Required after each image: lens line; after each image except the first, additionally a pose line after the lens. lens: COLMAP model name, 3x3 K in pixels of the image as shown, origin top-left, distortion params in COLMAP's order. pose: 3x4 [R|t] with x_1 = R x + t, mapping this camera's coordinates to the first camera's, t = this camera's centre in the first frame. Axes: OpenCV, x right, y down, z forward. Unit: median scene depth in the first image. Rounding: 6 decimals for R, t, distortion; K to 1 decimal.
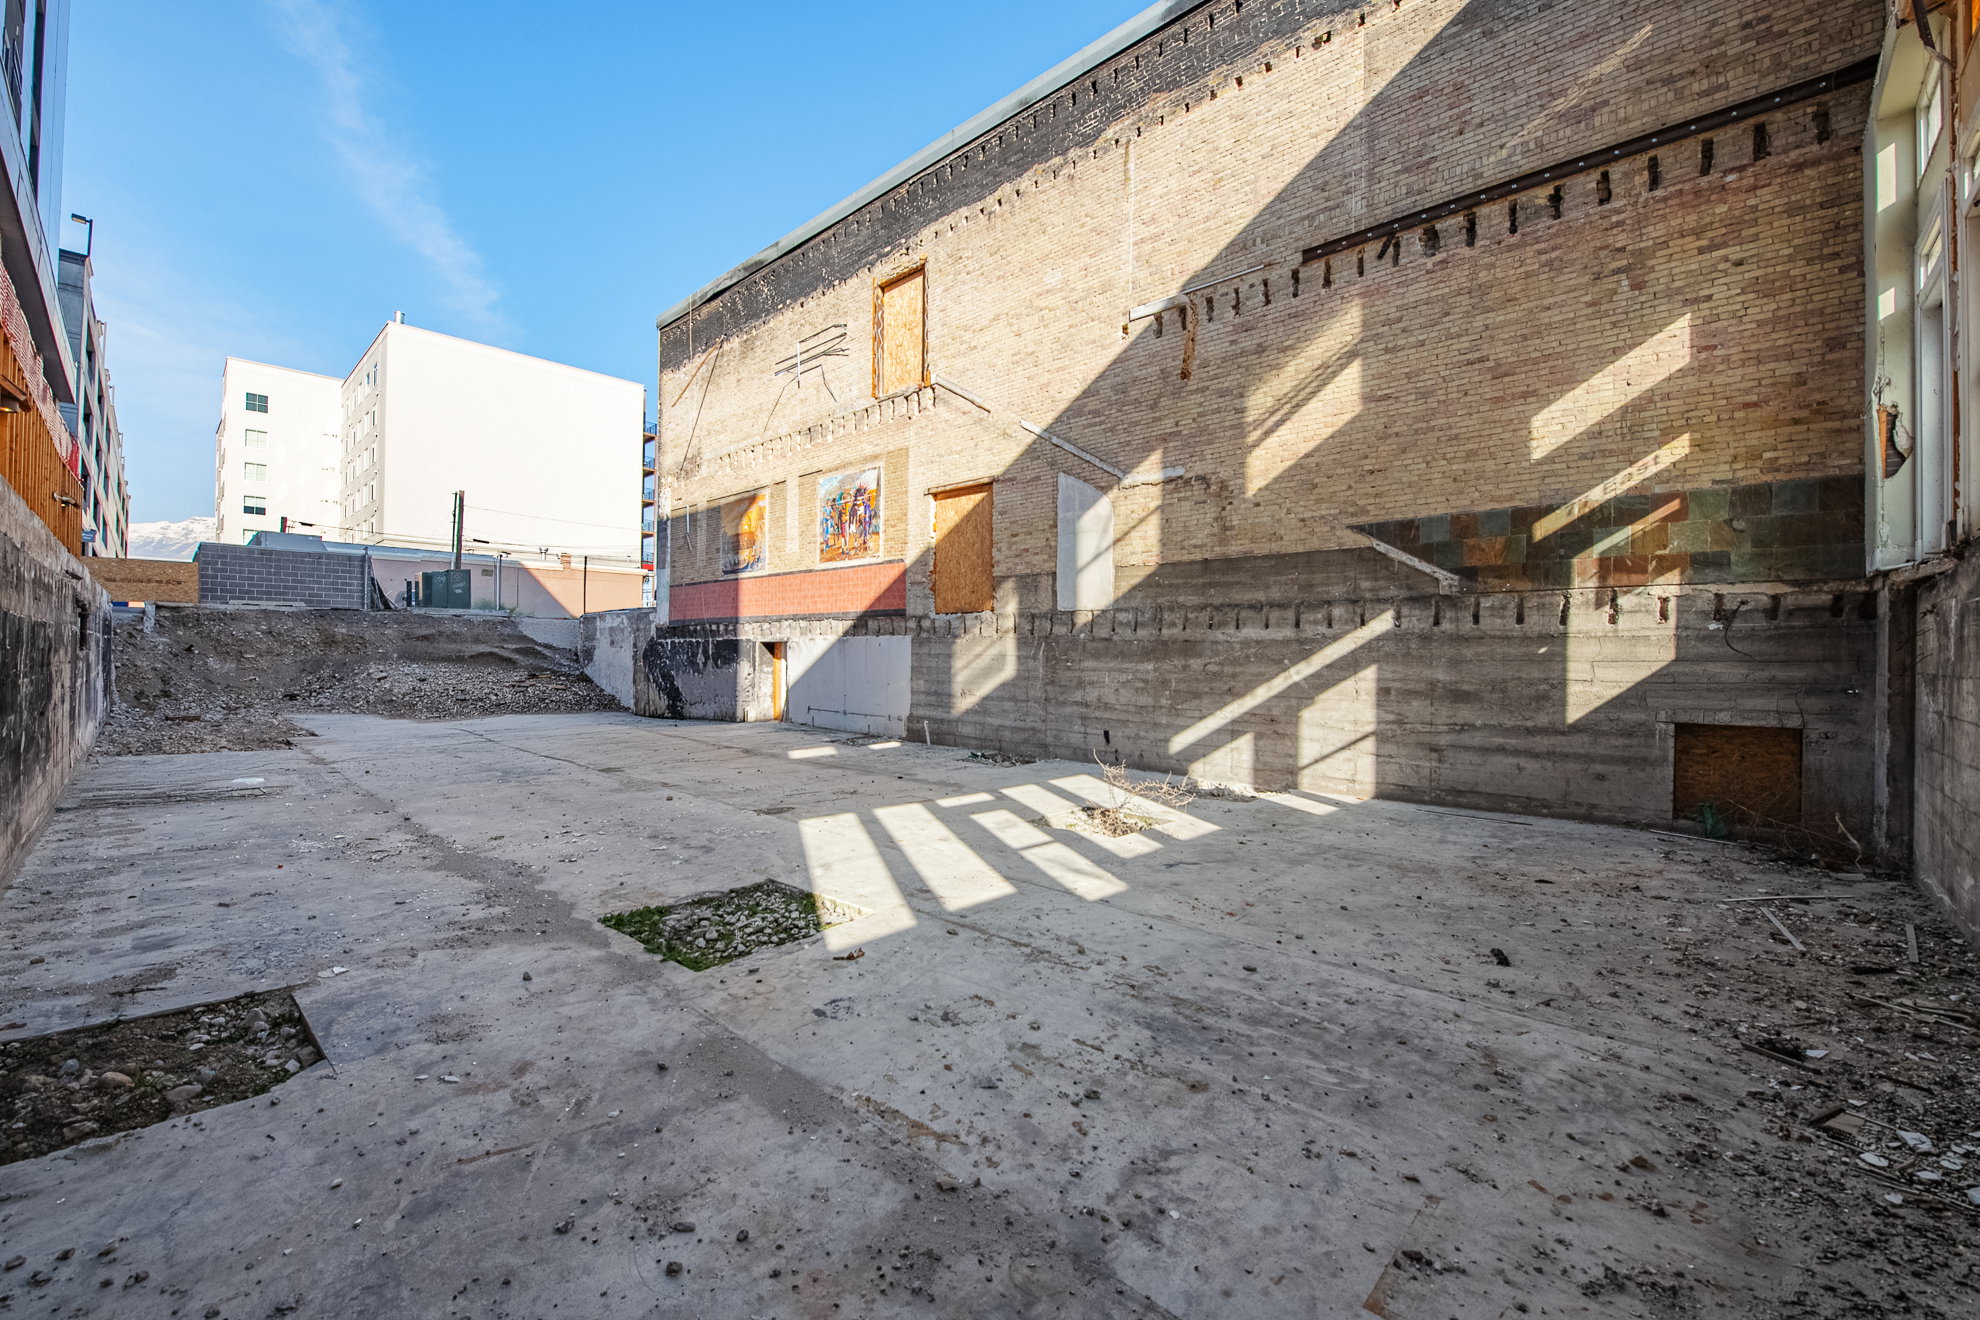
lens RADIAL K [[814.9, 0, 986.4], [0, 814.9, 655.8], [0, 0, 1]] dist [-0.012019, -0.000828]
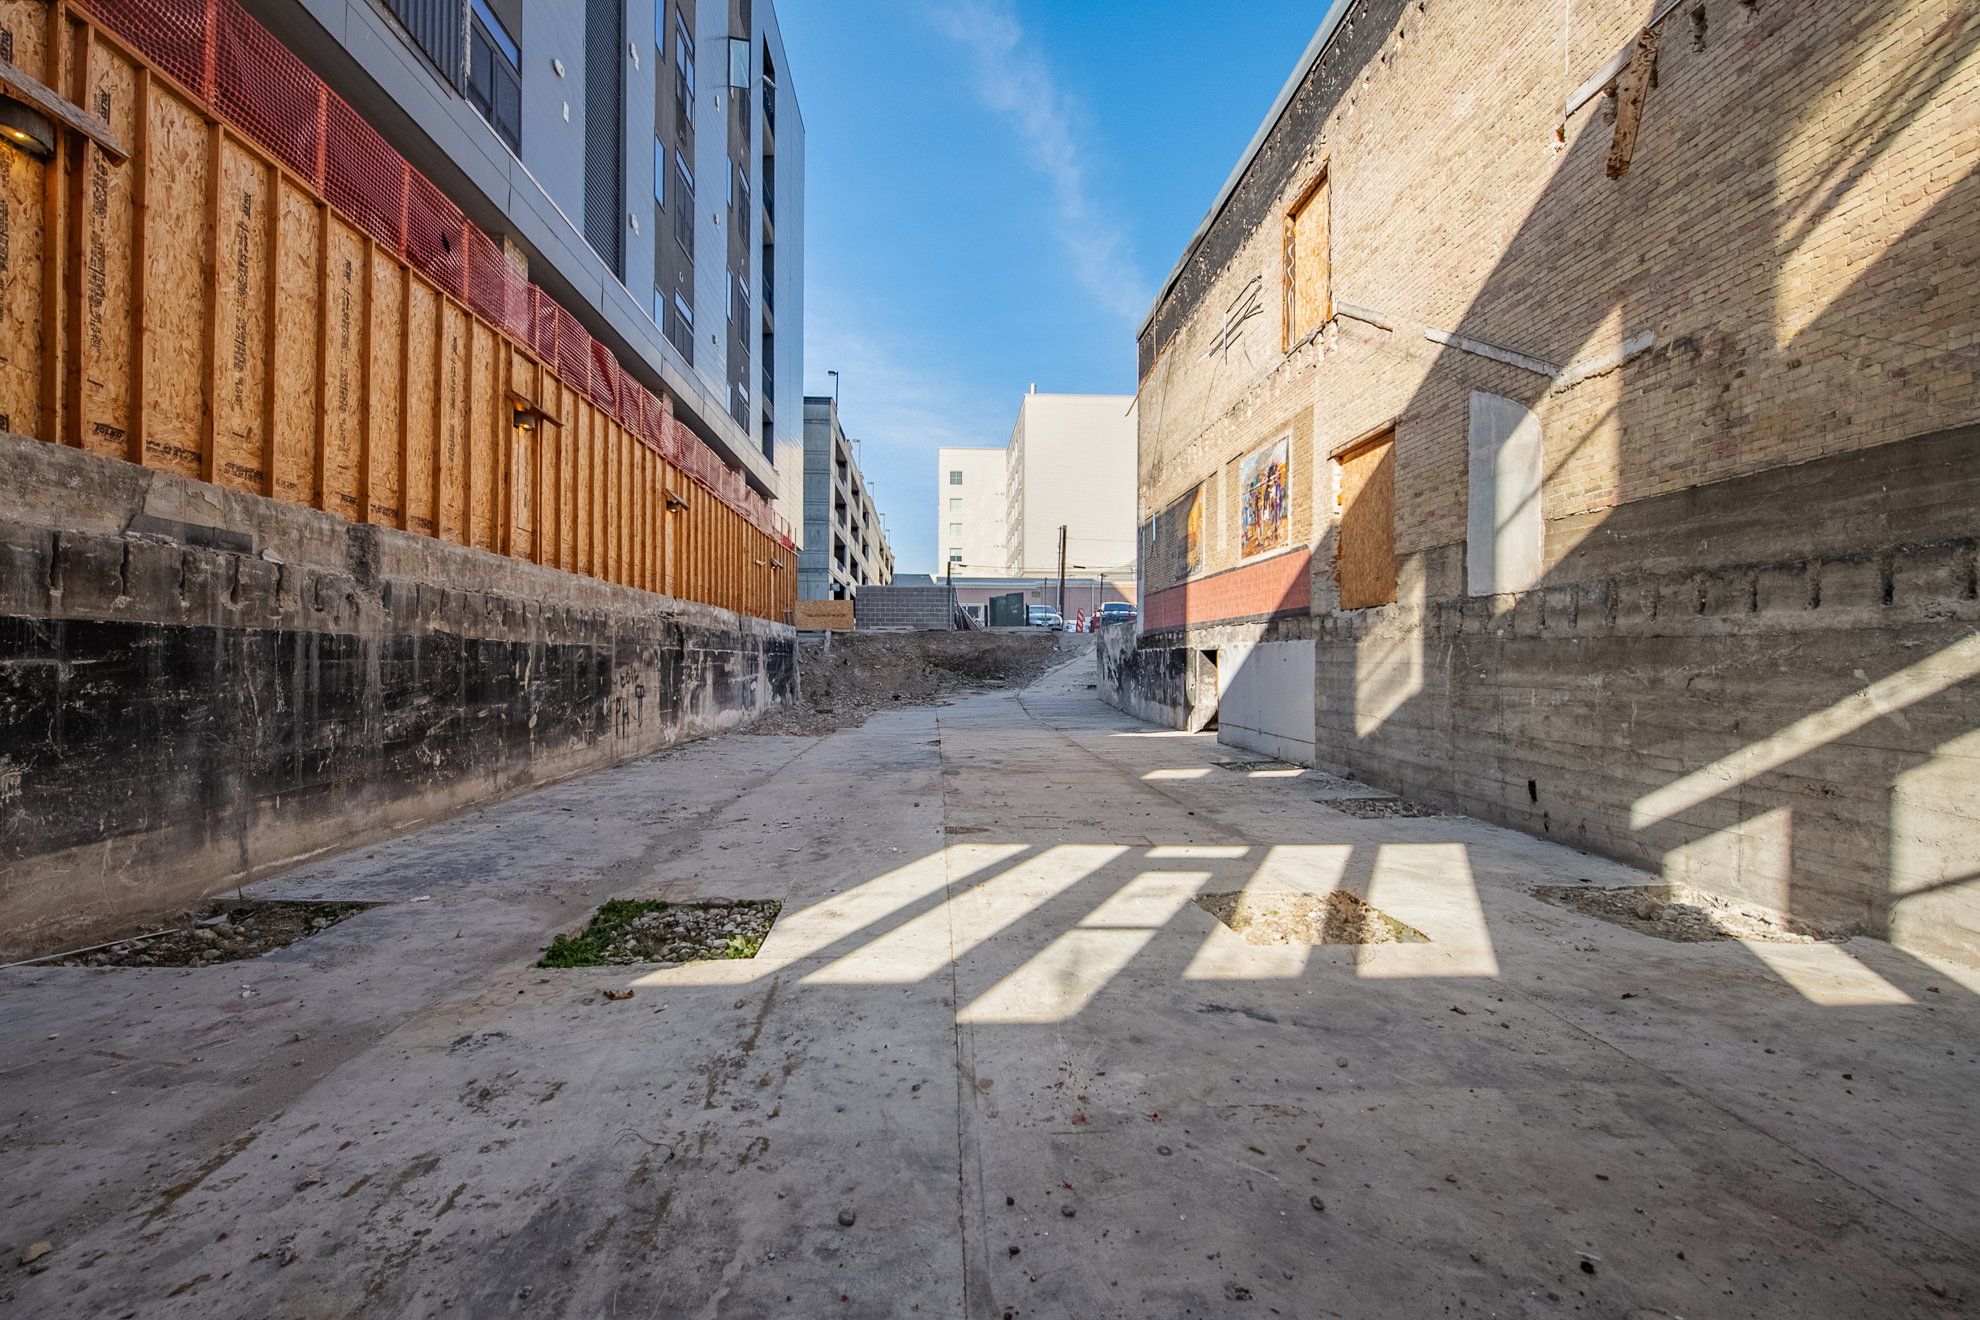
lens RADIAL K [[814.1, 0, 982.6], [0, 814.1, 674.4], [0, 0, 1]] dist [-0.007675, -0.001172]
pose [[0.707951, 0.003991, -0.706251, 0.304892], [0.003020, 0.999958, 0.008679, 0.002048], [0.706256, -0.008277, 0.707909, 0.261282]]
